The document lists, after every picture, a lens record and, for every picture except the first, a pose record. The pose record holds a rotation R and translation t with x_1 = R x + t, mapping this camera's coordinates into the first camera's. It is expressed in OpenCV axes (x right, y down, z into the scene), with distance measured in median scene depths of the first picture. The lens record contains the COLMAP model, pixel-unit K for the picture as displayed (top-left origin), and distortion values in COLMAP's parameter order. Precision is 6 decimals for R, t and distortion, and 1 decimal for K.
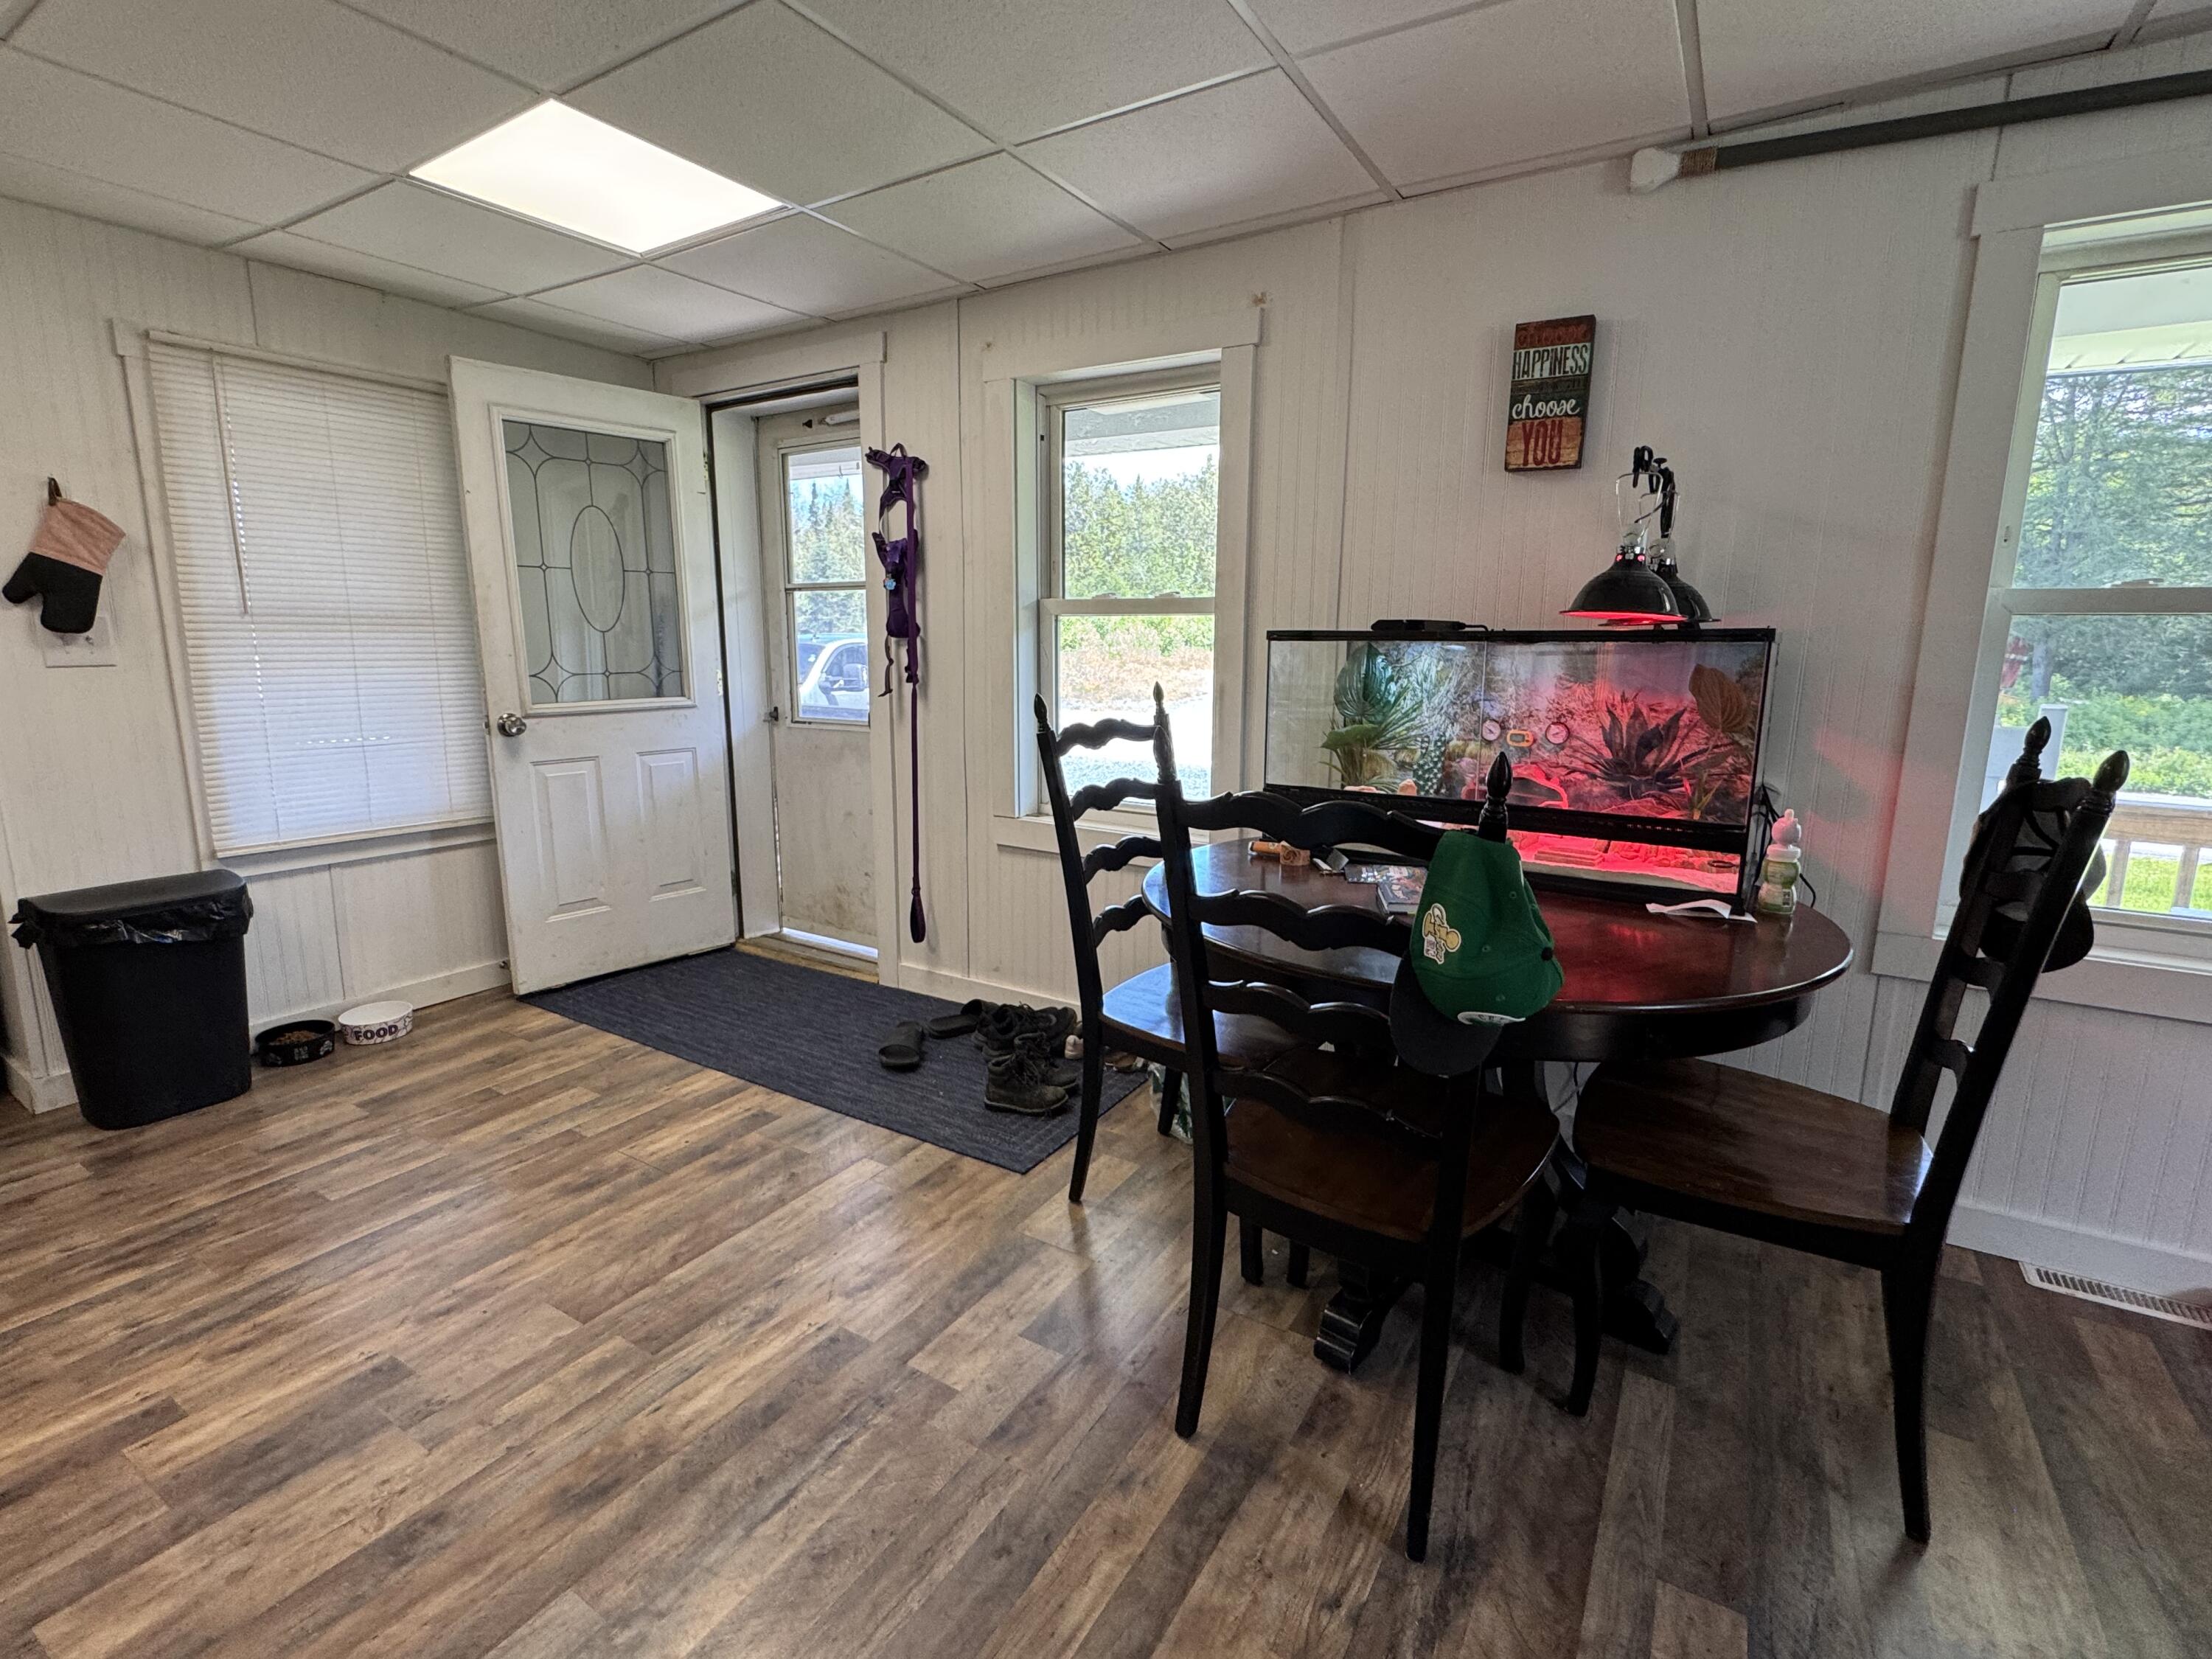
lens RADIAL K [[1019.5, 0, 1106.0], [0, 1019.5, 829.5], [0, 0, 1]] dist [-0.002133, -0.000591]
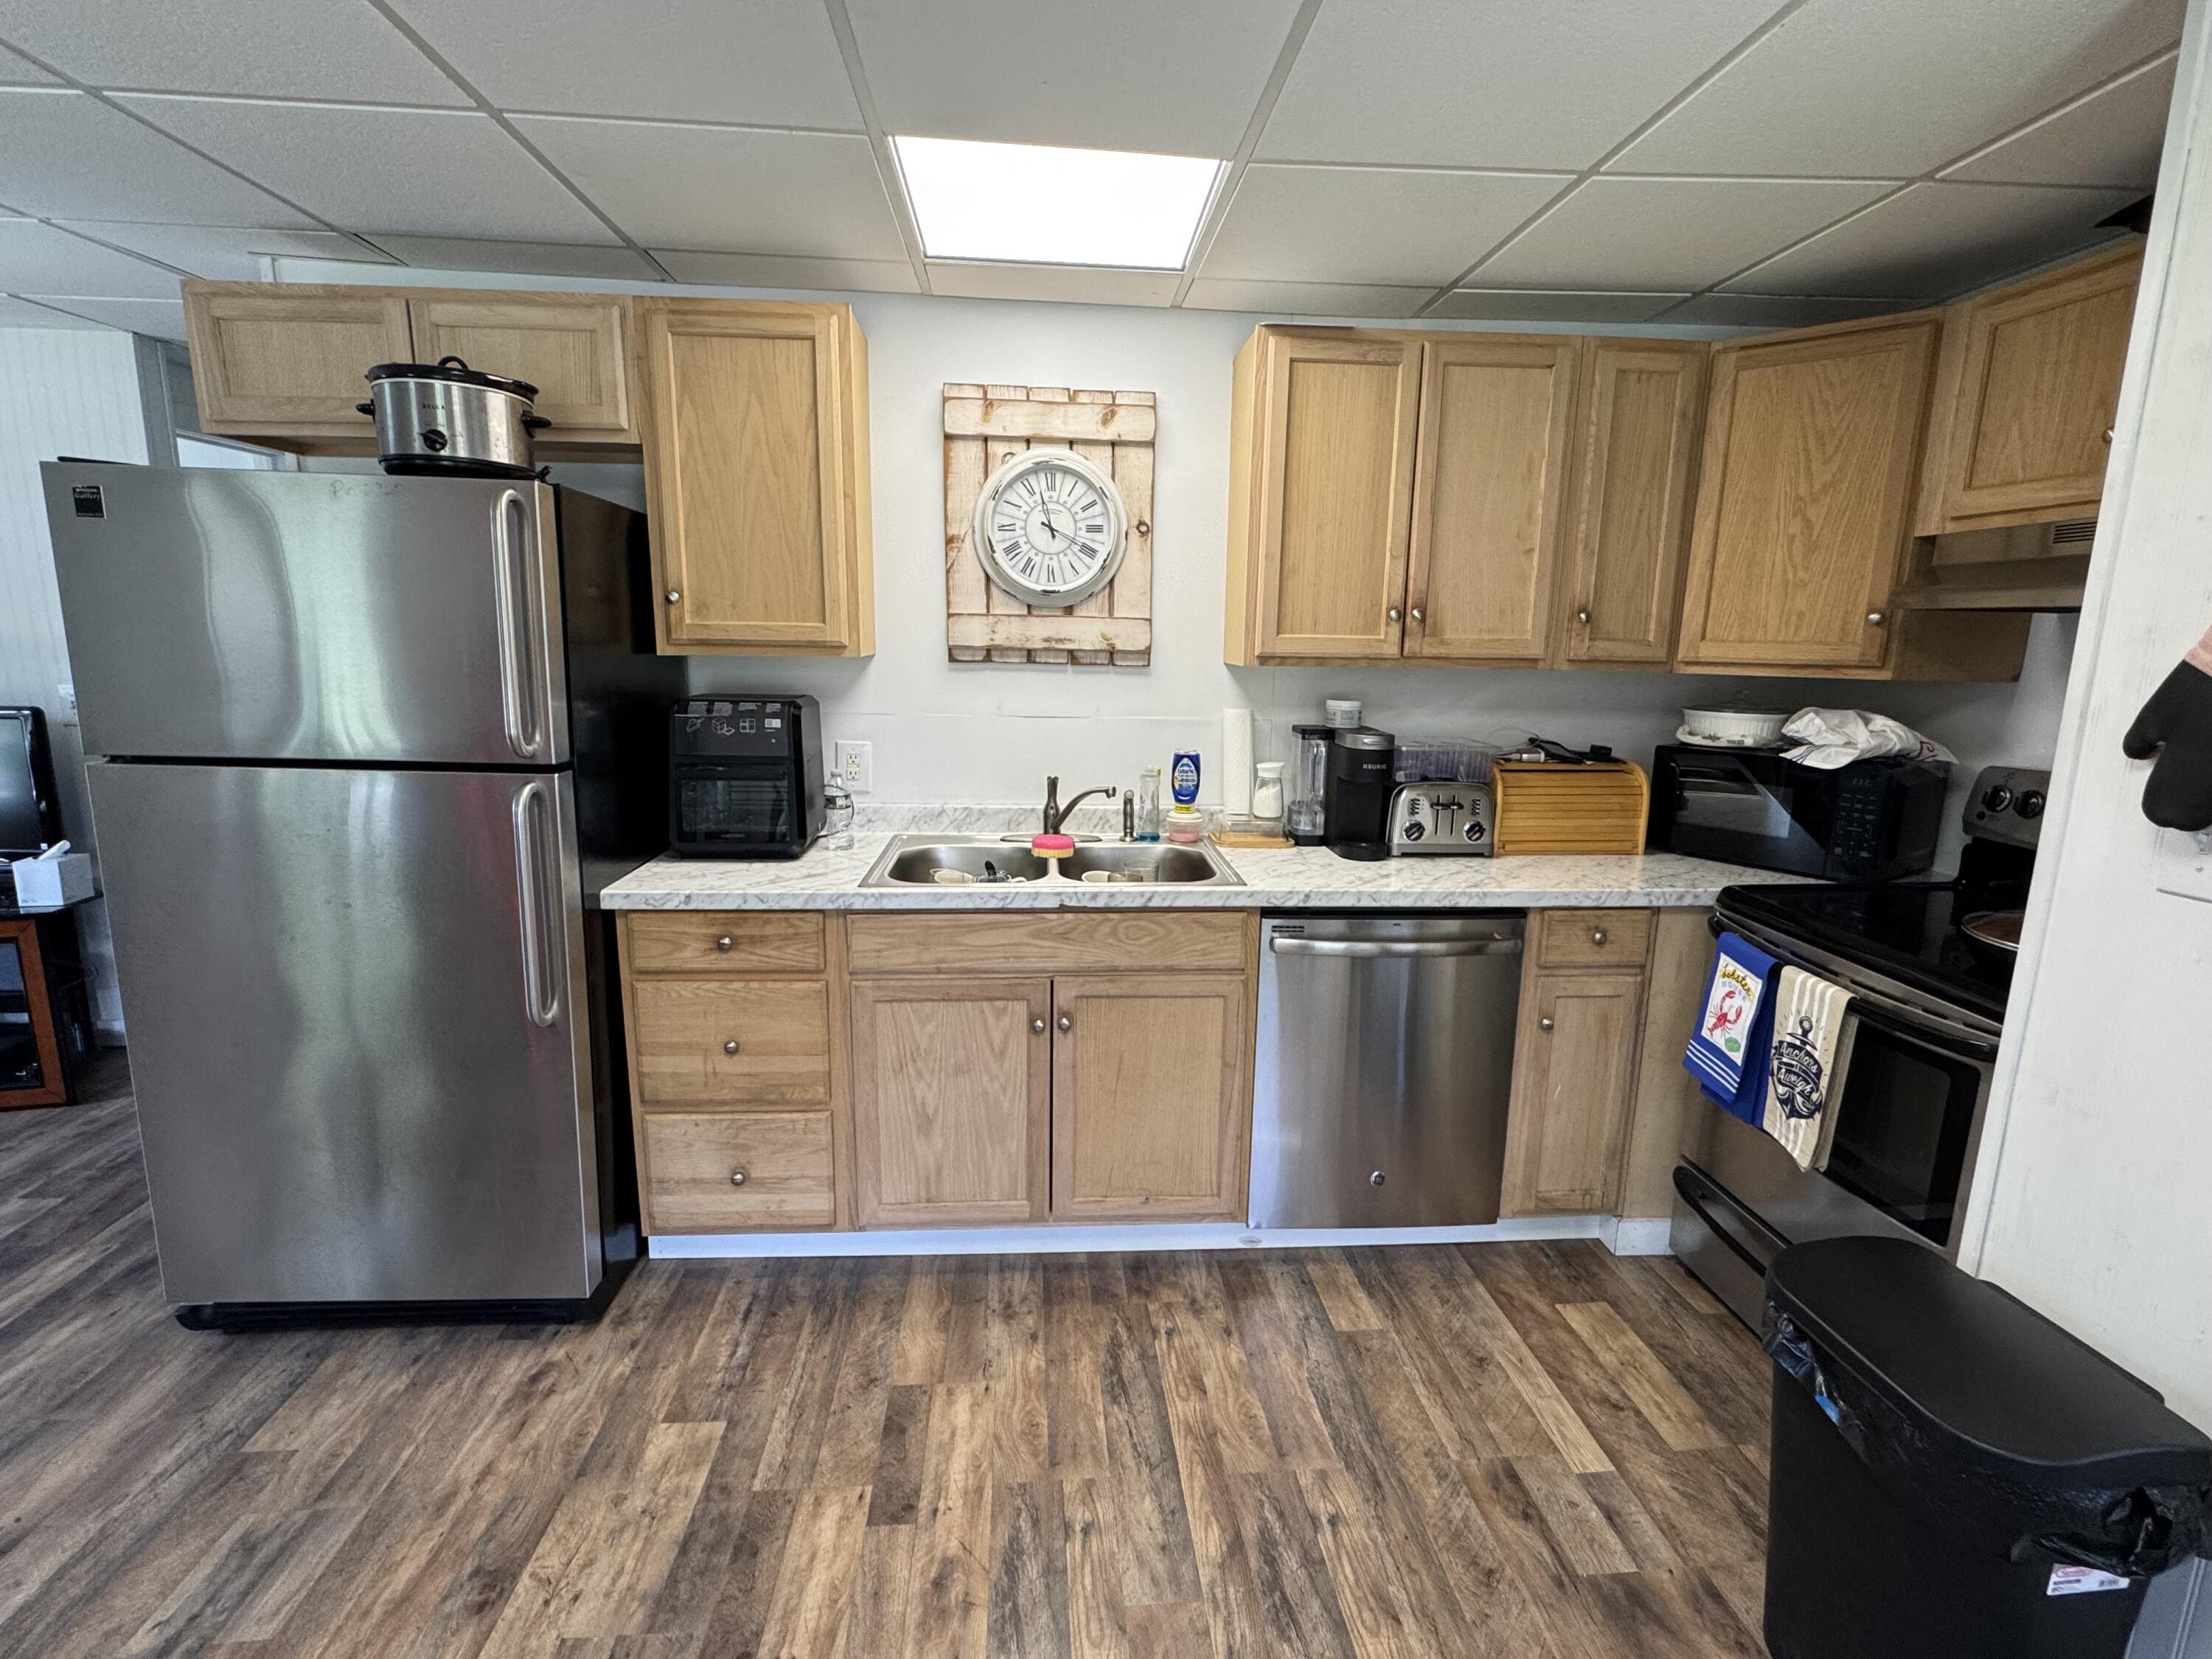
lens RADIAL K [[1019.5, 0, 1106.0], [0, 1019.5, 829.5], [0, 0, 1]] dist [-0.002133, -0.000591]
pose [[-0.808536, 0.074635, -0.583695, -0.488499], [-0.131831, 0.943736, 0.303286, -0.363770], [0.573490, 0.322166, -0.753205, 1.471257]]
